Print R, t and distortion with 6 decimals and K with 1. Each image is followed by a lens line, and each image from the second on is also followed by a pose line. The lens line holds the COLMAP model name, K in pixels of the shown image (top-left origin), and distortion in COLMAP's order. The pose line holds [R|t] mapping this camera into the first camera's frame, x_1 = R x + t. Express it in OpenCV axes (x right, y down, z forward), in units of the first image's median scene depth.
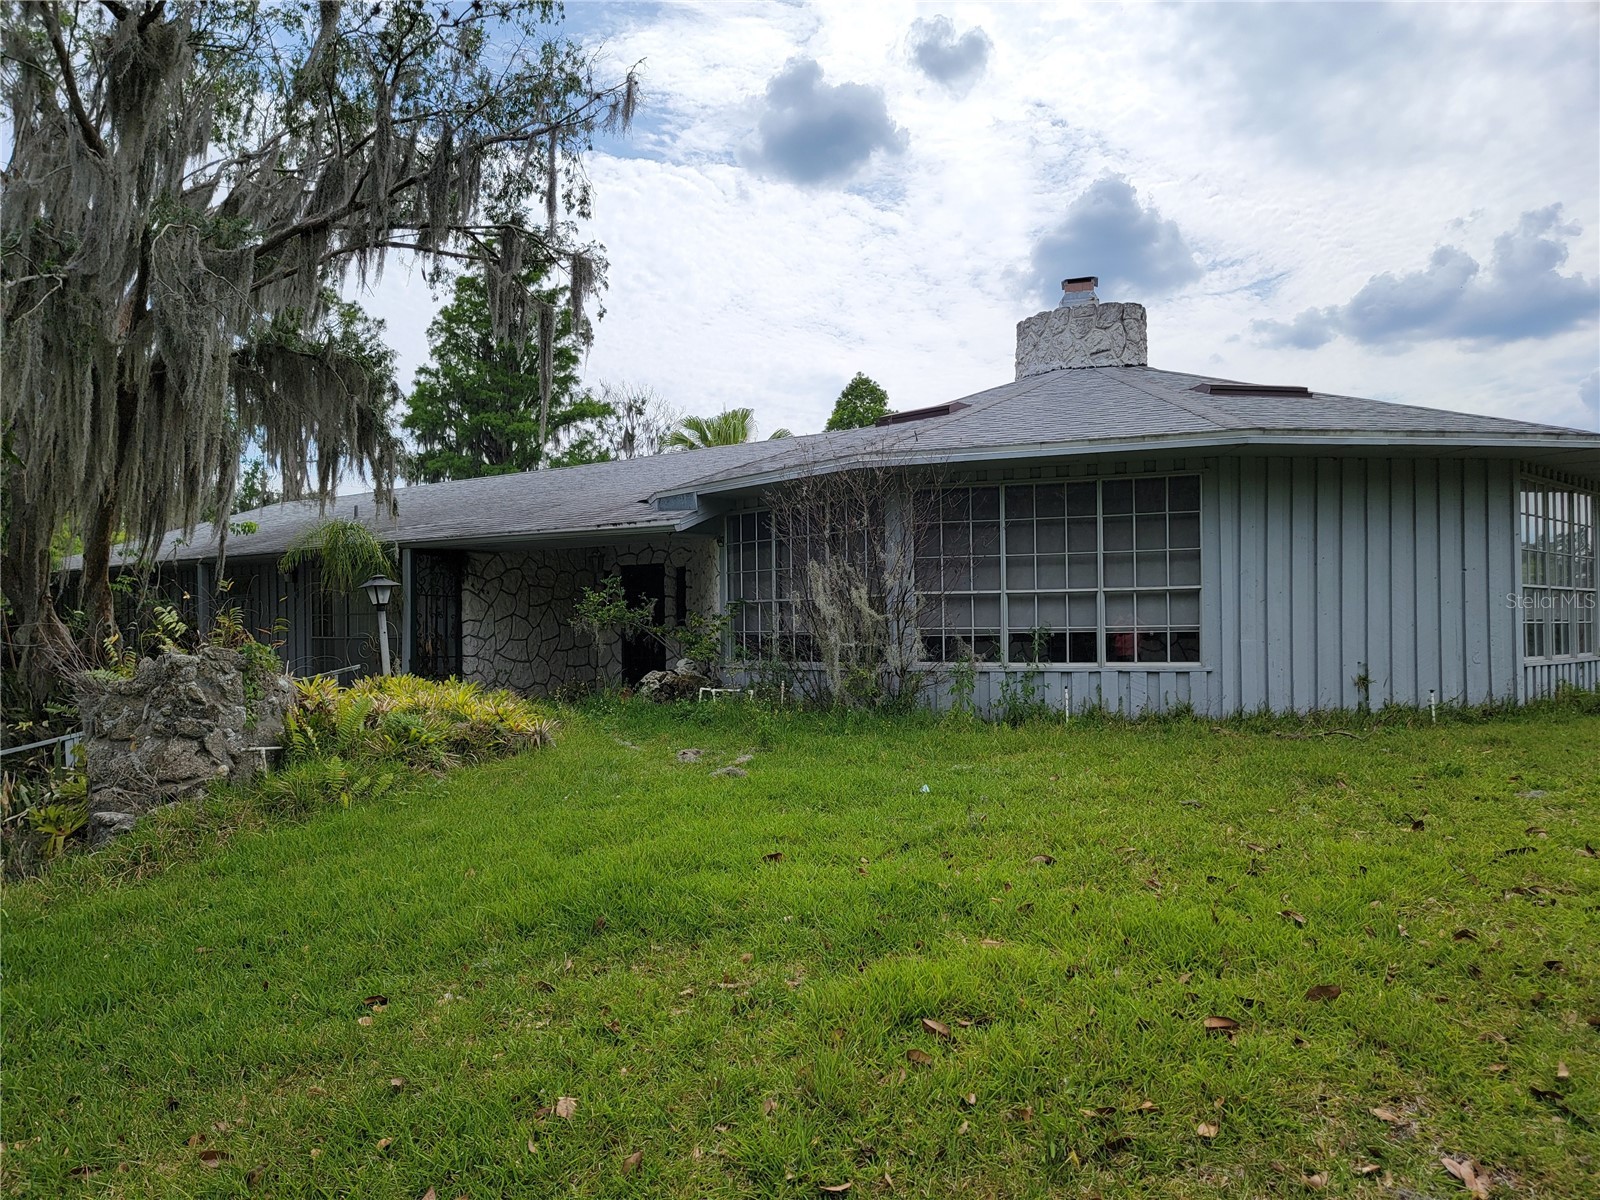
lens RADIAL K [[1184.5, 0, 796.8], [0, 1184.5, 611.1], [0, 0, 1]] dist [0.041157, -0.045516]
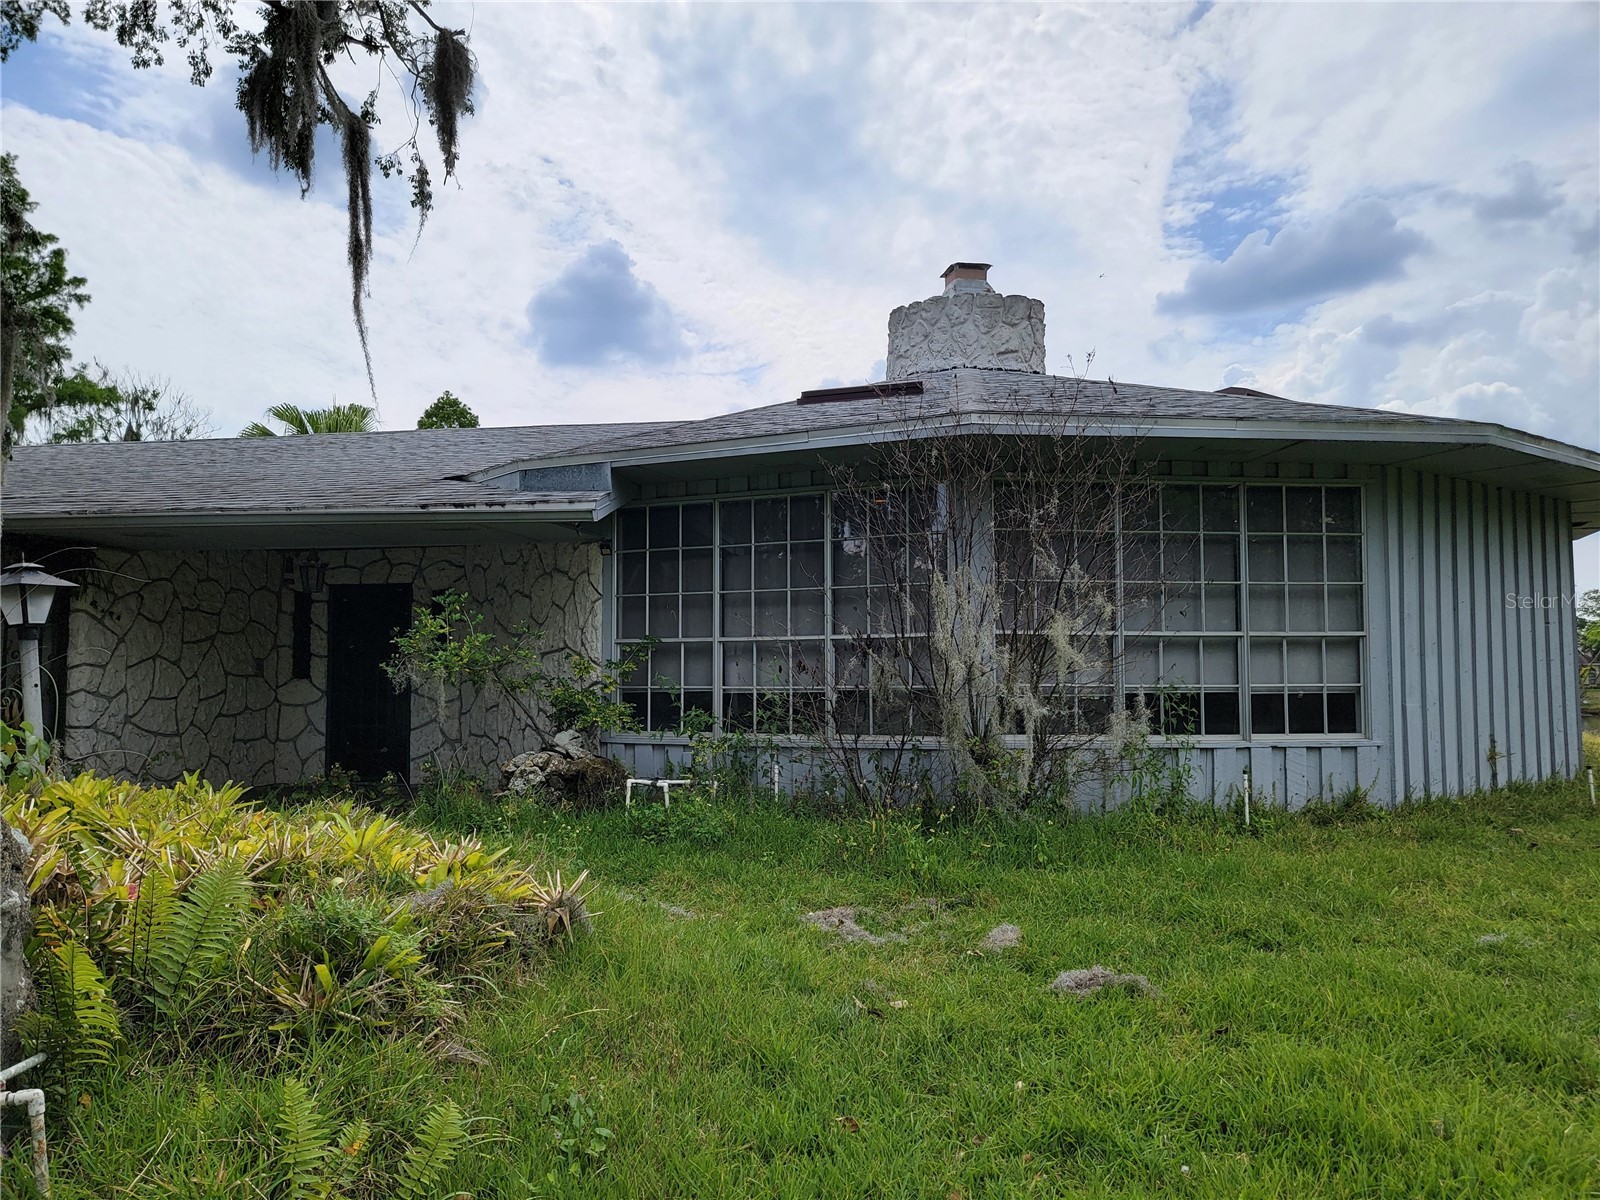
lens RADIAL K [[1184.5, 0, 796.8], [0, 1184.5, 611.1], [0, 0, 1]] dist [0.041157, -0.045516]
pose [[0.893875, 0.041457, 0.446394, -0.221017], [-0.015931, 0.998024, -0.060785, 0.011556], [-0.448032, 0.047223, 0.892769, 0.323077]]
